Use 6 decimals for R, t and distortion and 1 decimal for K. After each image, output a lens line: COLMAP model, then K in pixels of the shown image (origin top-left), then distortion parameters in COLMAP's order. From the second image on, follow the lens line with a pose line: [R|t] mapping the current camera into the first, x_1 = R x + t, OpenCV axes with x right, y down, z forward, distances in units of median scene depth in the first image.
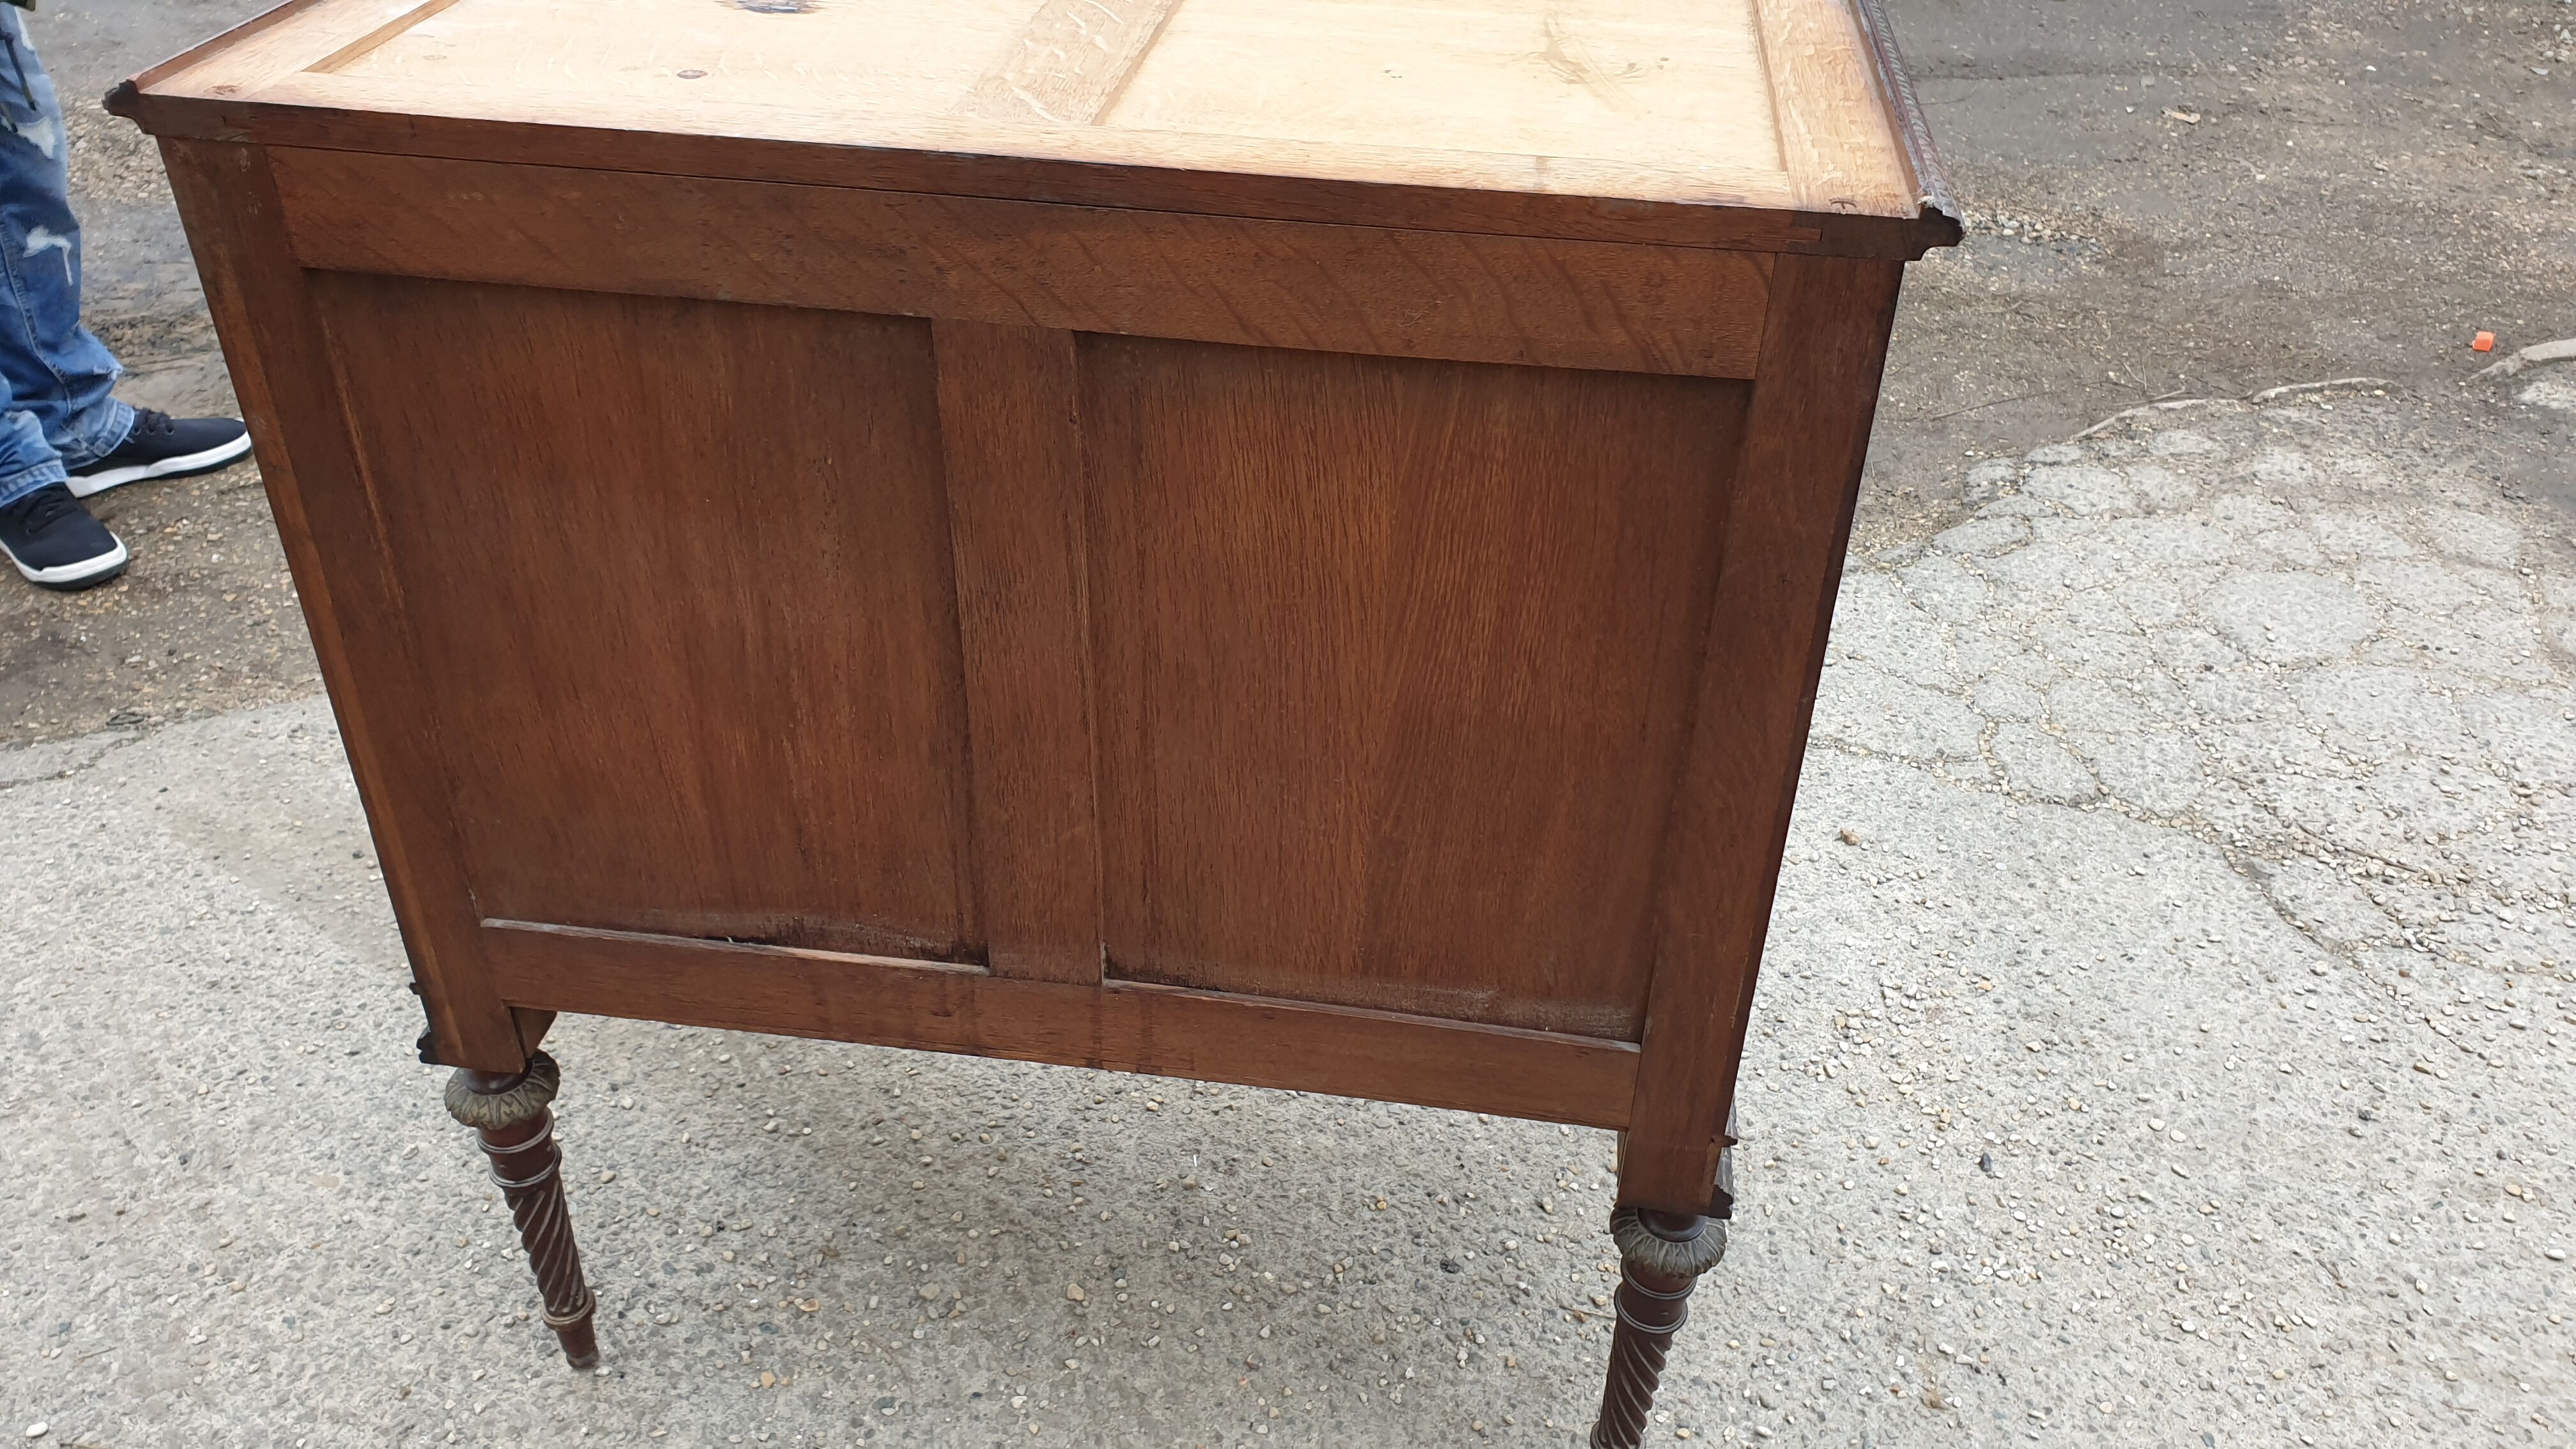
lens RADIAL K [[2016.8, 0, 1284.4], [0, 2016.8, 735.2], [0, 0, 1]] dist [-0.036449, 0.080393]
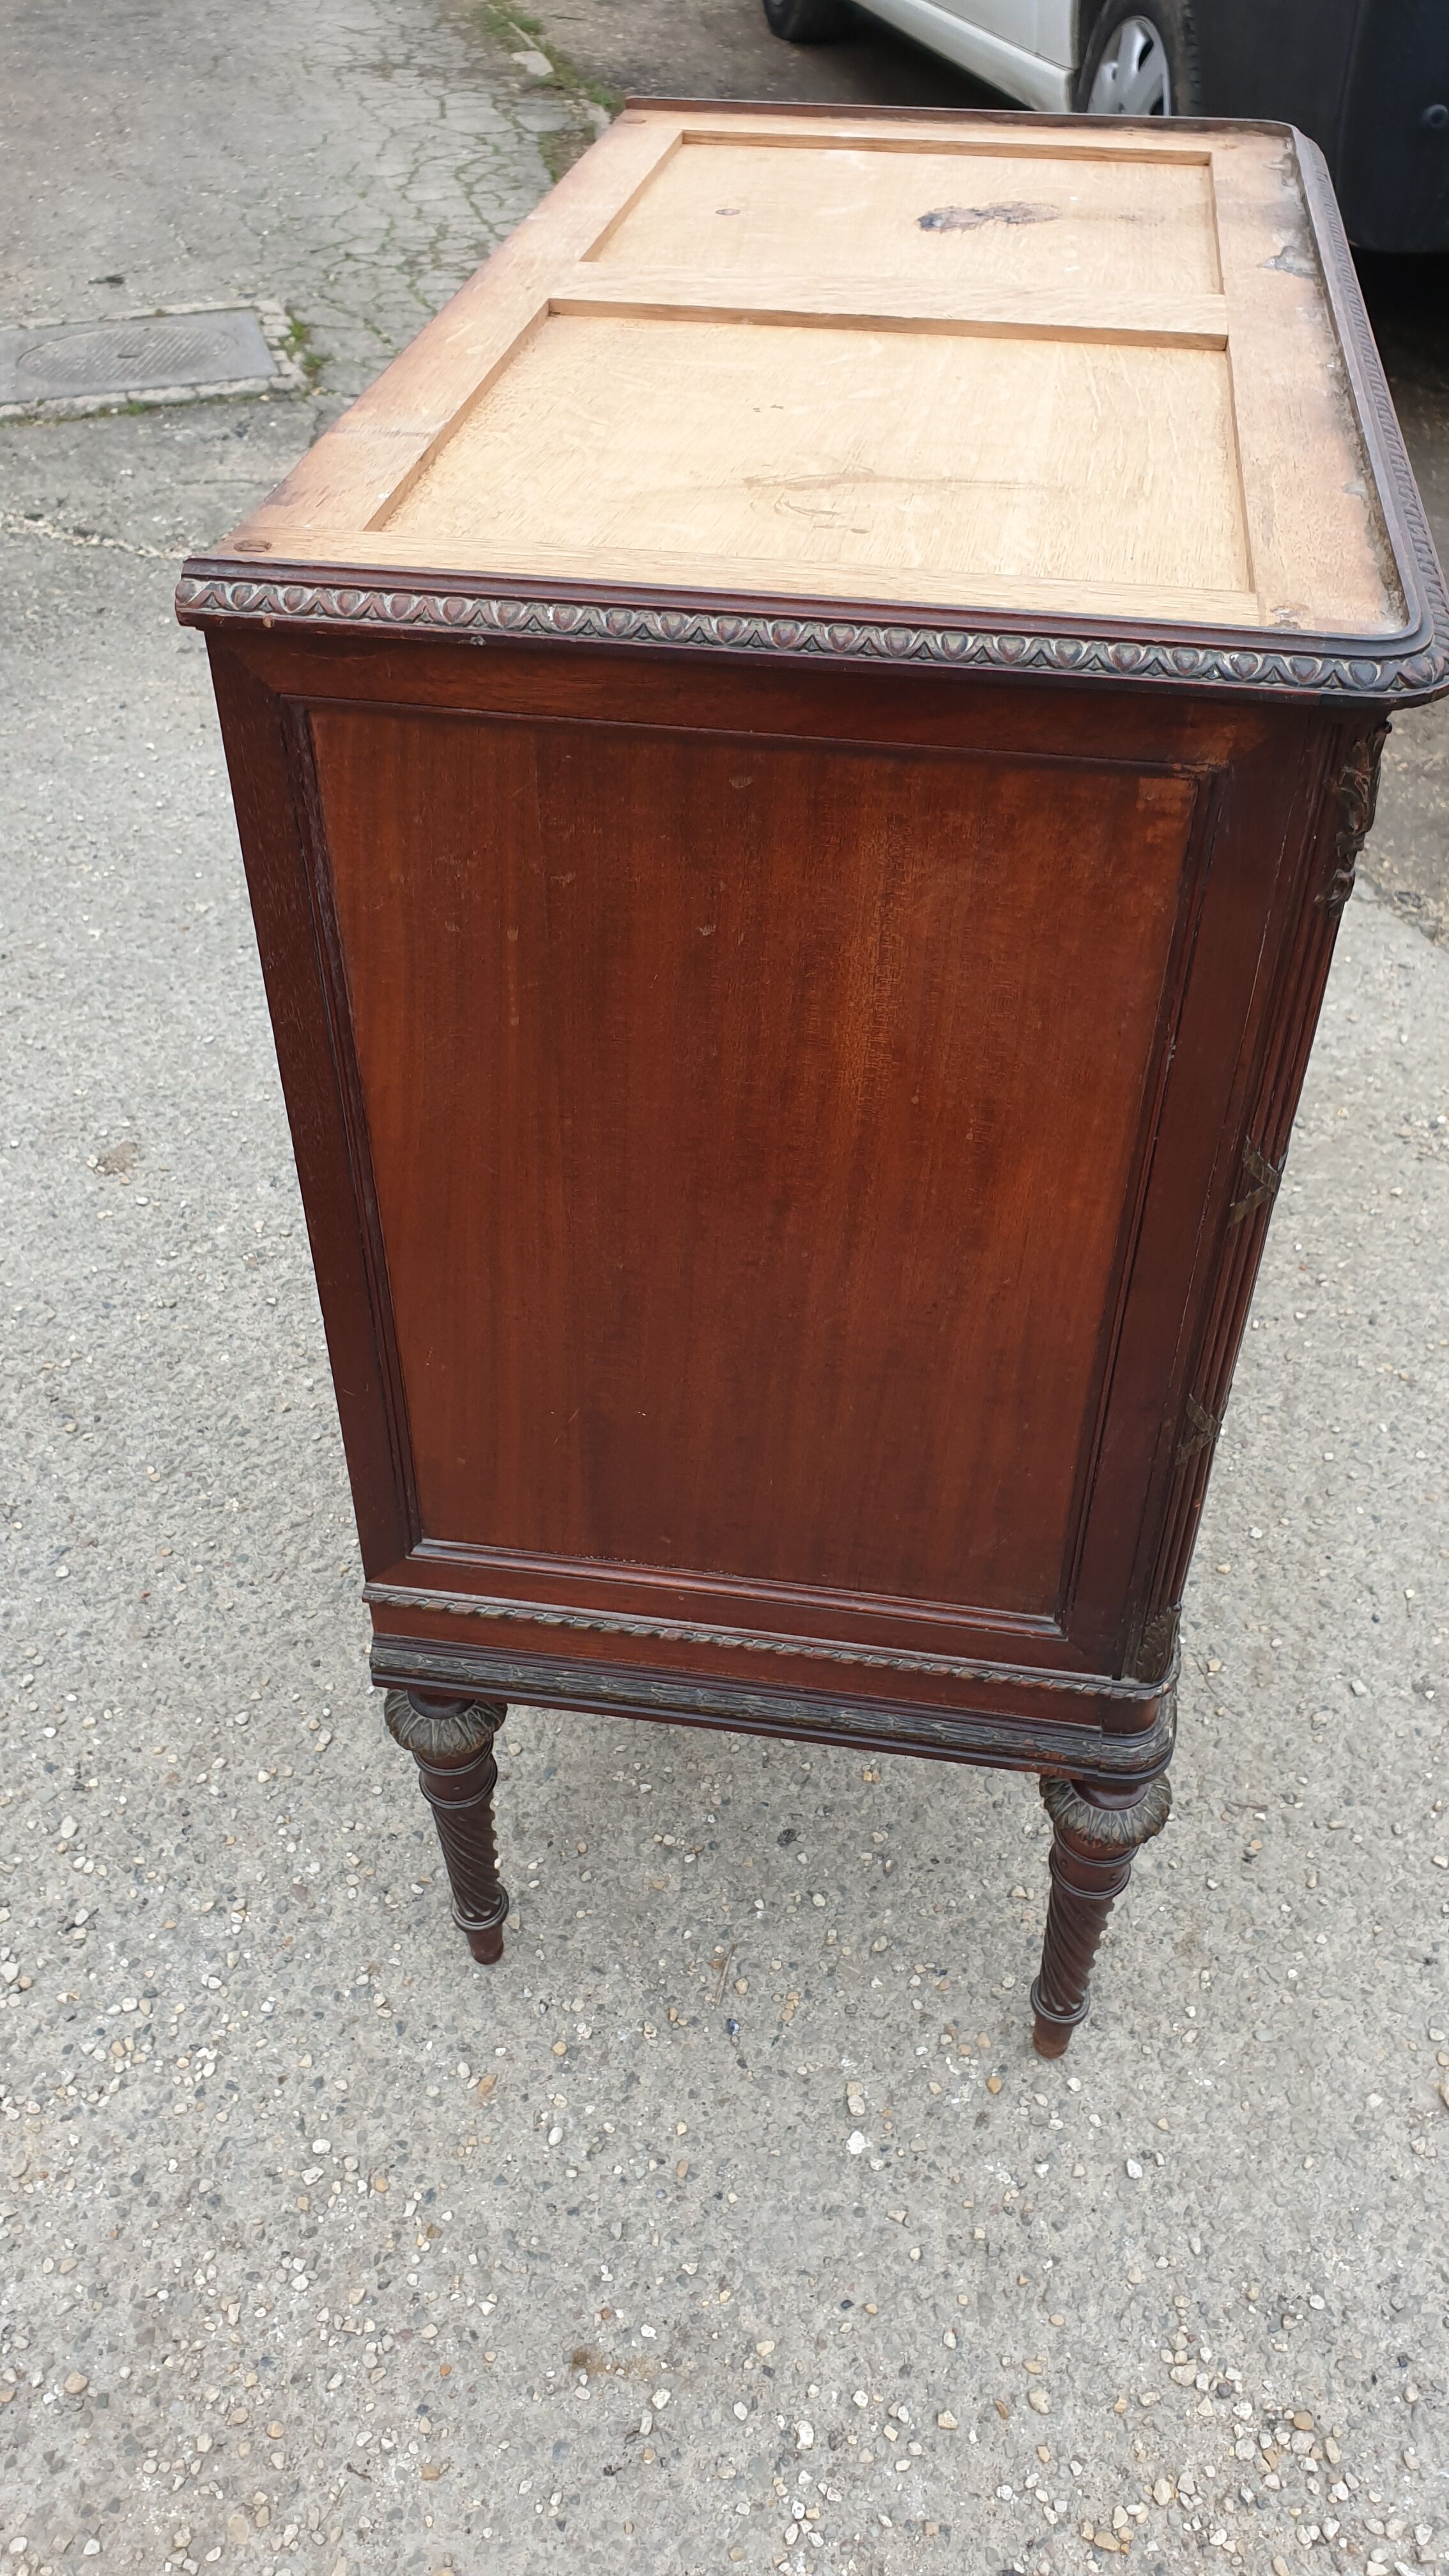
lens RADIAL K [[2022.8, 0, 724.5], [0, 2022.8, 1288.0], [0, 0, 1]] dist [-0.029089, 0.063068]
pose [[-0.017357, 0.638128, -0.769735, 0.656456], [-0.579098, 0.621163, 0.528017, -0.368263], [0.815073, 0.454917, 0.358757, 0.574047]]
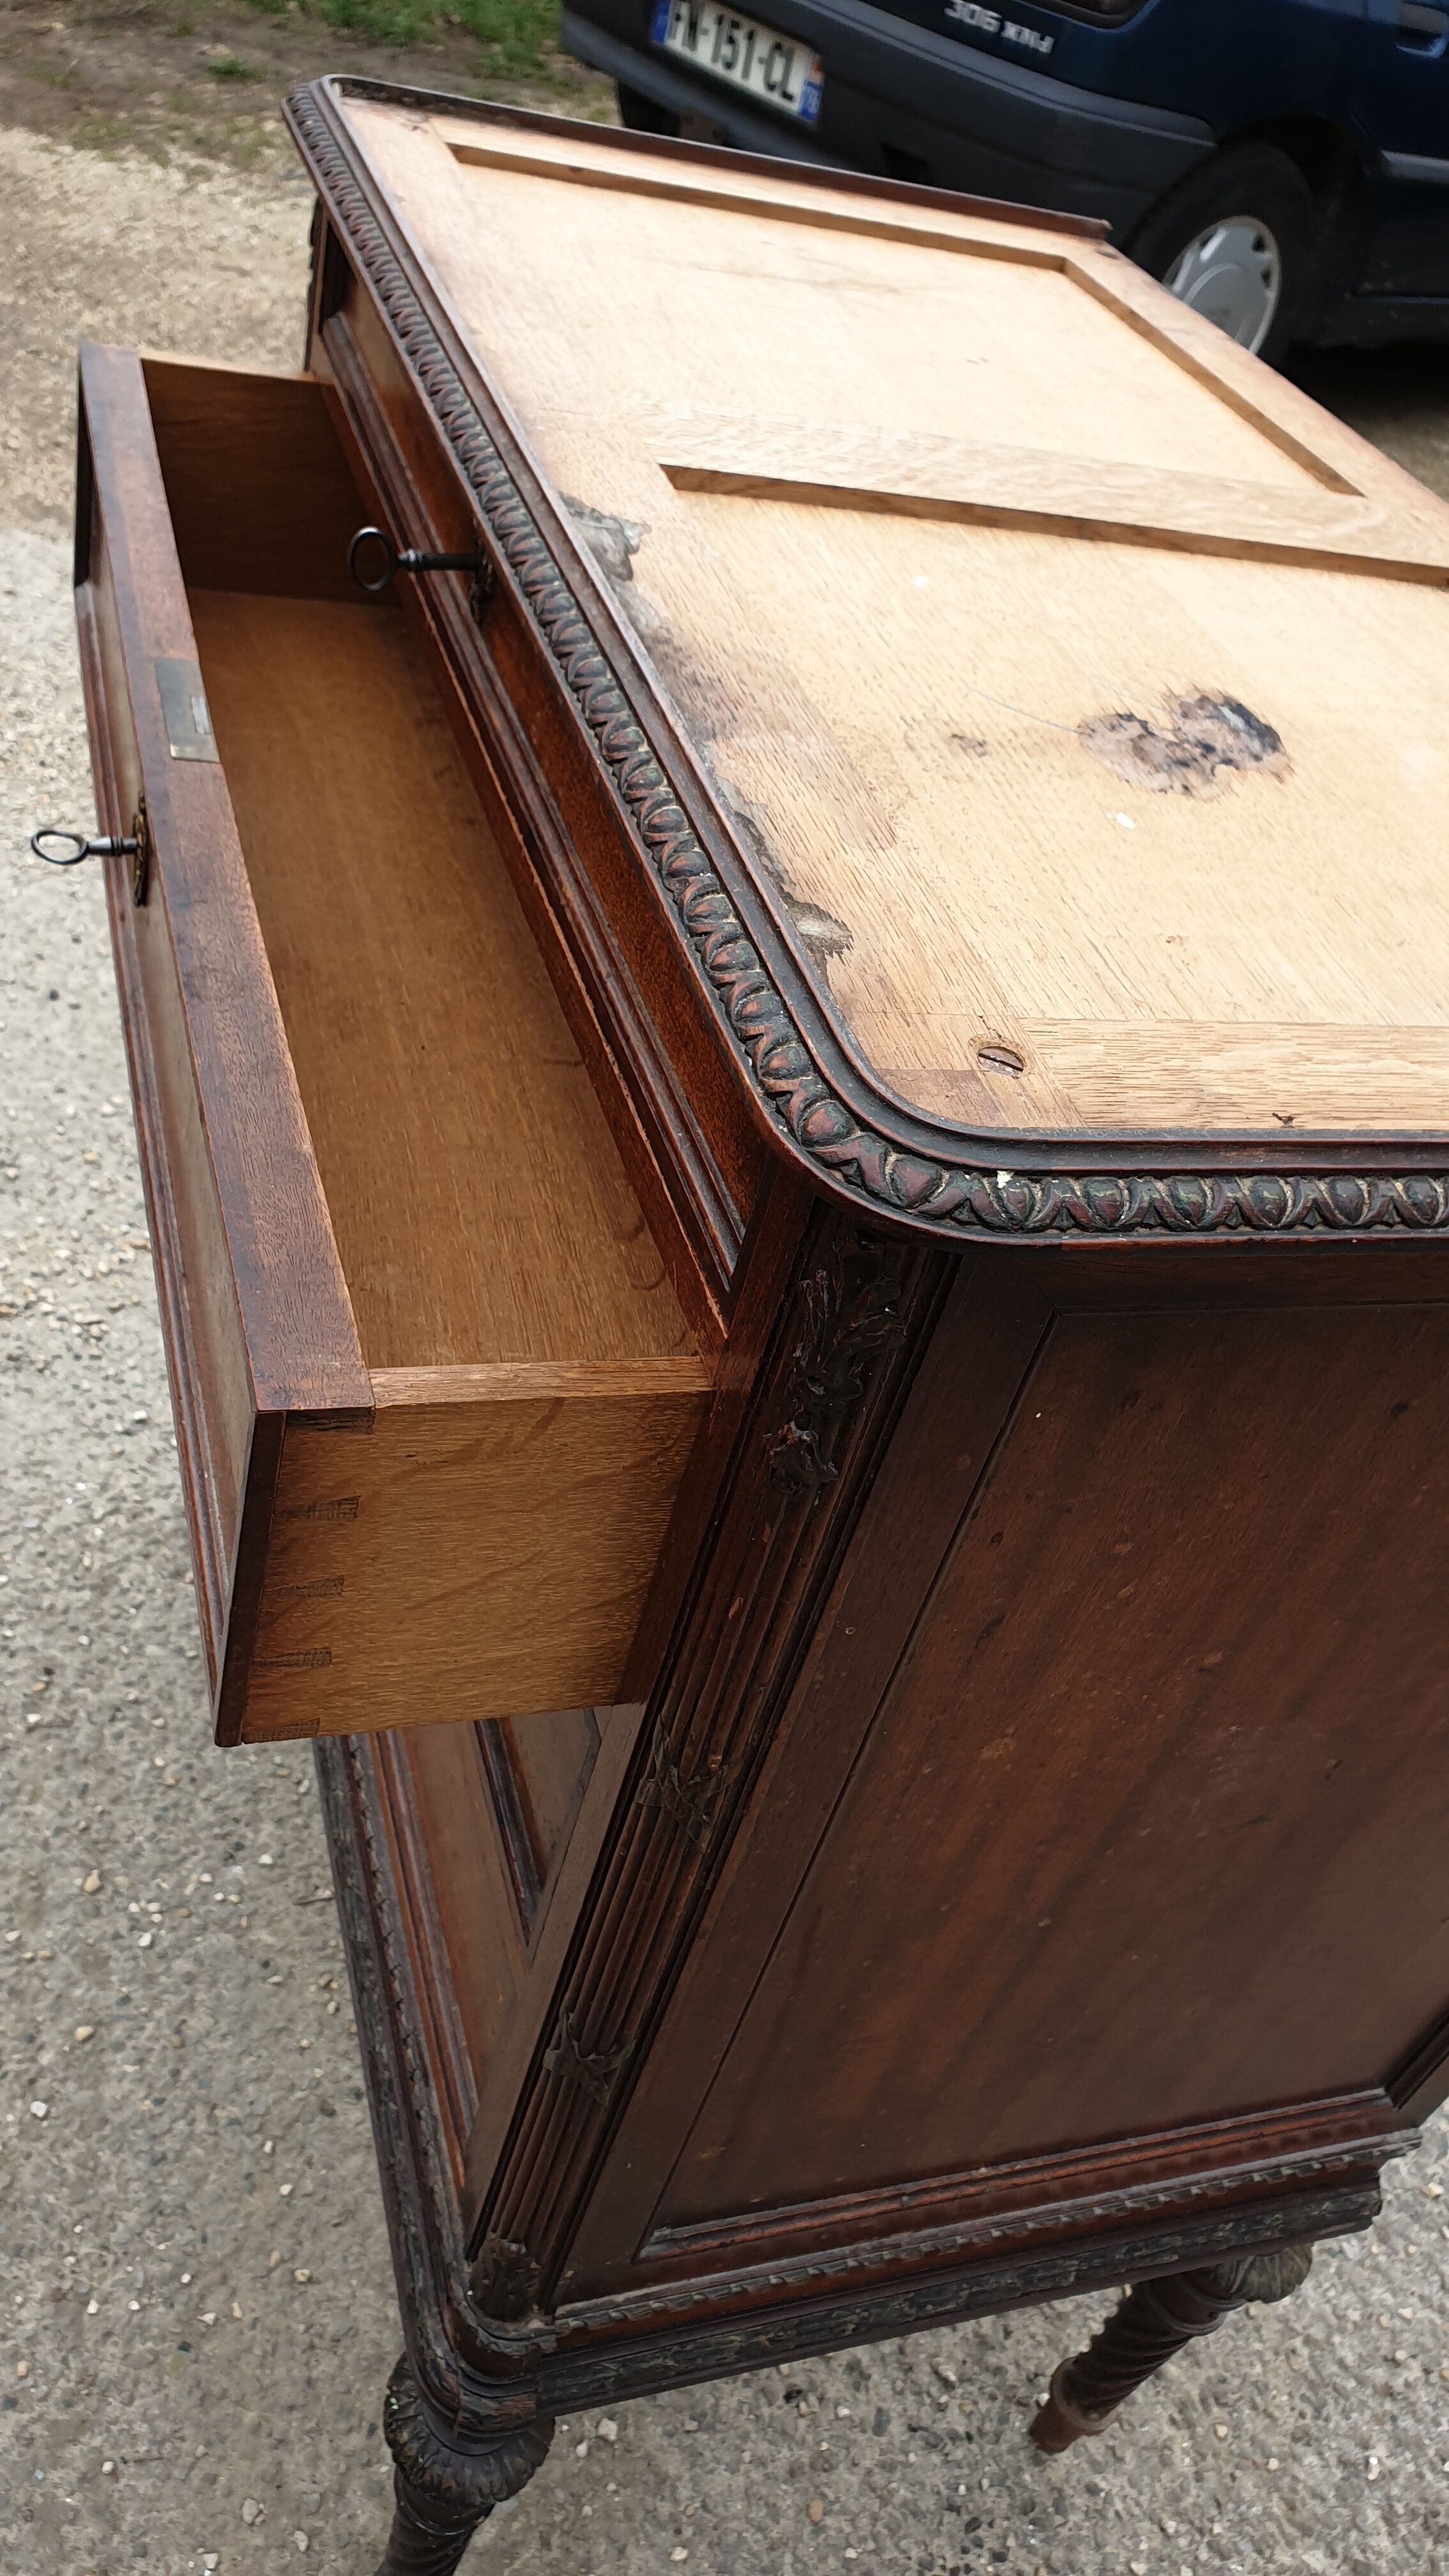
lens RADIAL K [[2022.8, 0, 724.5], [0, 2022.8, 1288.0], [0, 0, 1]] dist [-0.029089, 0.063068]
pose [[-0.400228, -0.676938, 0.617716, -0.476374], [0.317763, 0.529725, 0.786395, -0.562166], [-0.859561, 0.511024, 0.003095, 0.876878]]
